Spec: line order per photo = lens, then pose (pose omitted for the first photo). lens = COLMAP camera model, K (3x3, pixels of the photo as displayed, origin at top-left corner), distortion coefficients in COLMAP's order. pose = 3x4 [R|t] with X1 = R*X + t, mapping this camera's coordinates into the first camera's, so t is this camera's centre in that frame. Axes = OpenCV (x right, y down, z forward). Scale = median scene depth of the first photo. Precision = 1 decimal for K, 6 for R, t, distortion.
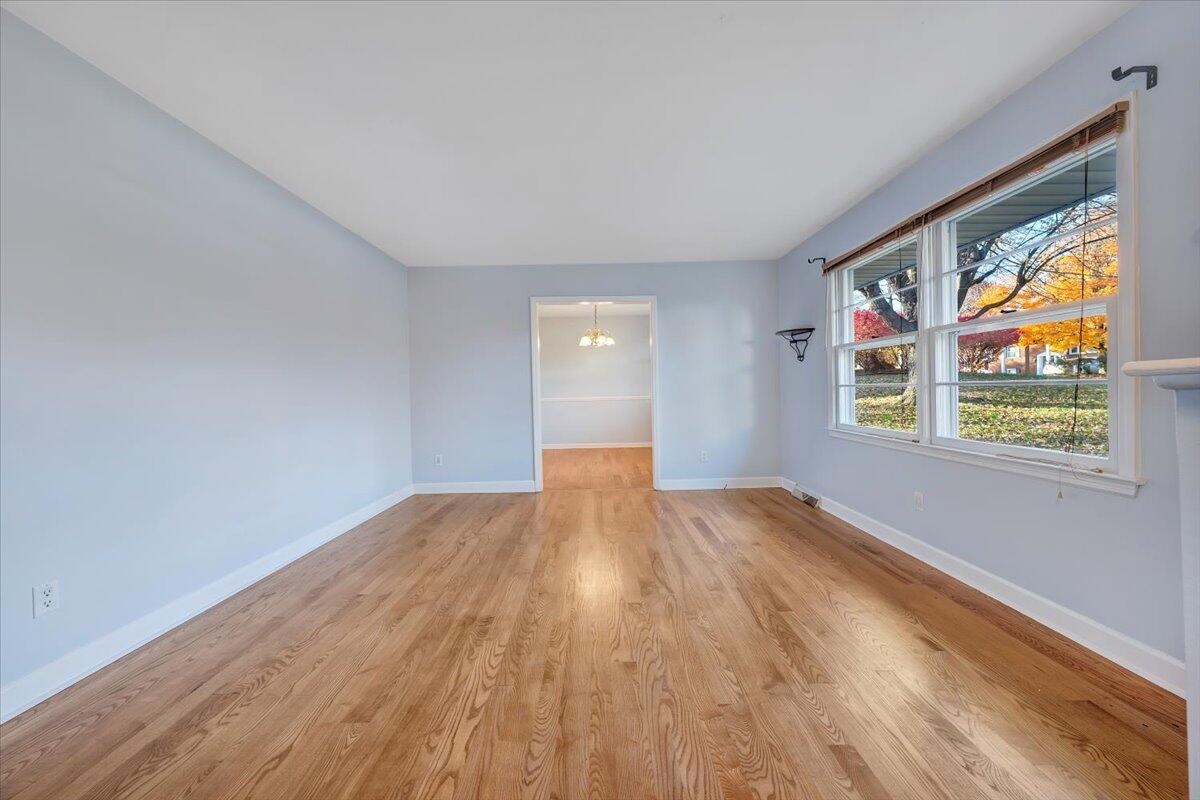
lens RADIAL K [[416.4, 0, 598.9], [0, 416.4, 393.6], [0, 0, 1]] dist [-0.005325, 0.000519]
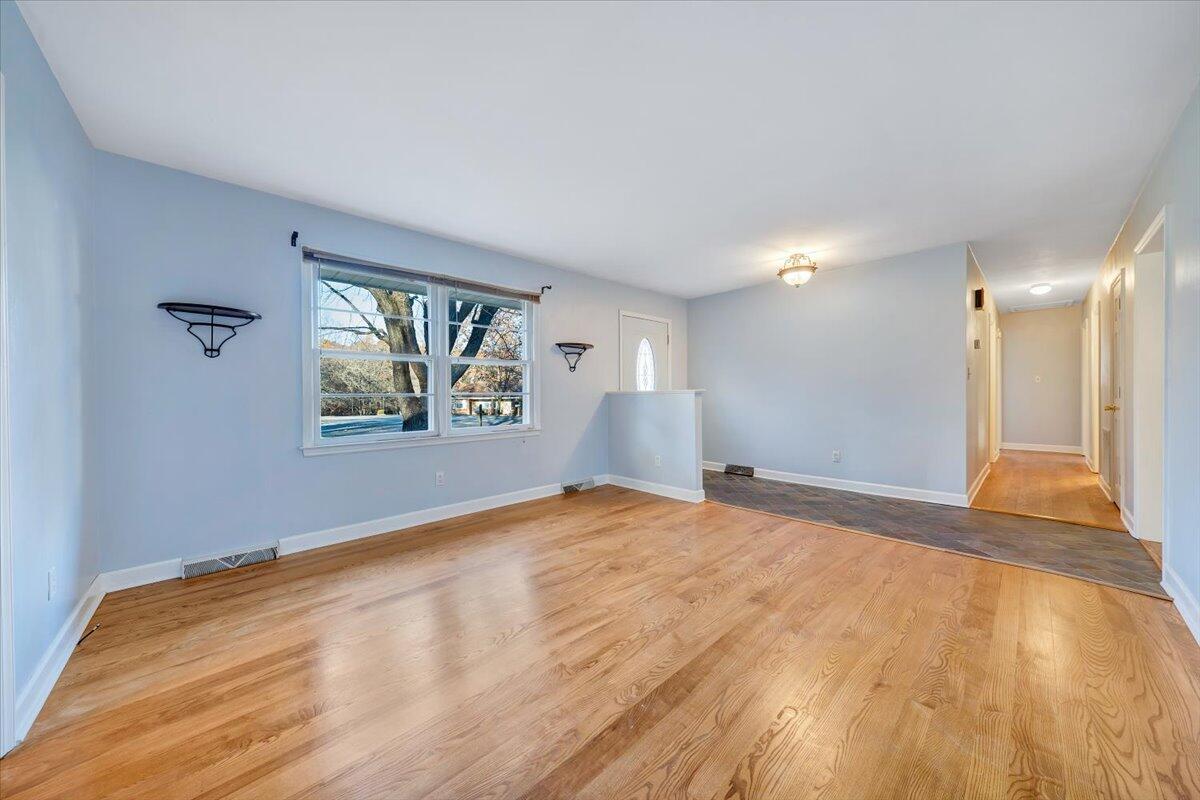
lens RADIAL K [[416.4, 0, 597.8], [0, 416.4, 396.6], [0, 0, 1]] dist [-0.005325, 0.000519]
pose [[-0.684152, 0.015715, 0.729170, -0.723805], [0.026712, 0.999637, 0.003518, -0.005259], [-0.728850, 0.021884, -0.684324, 1.859932]]
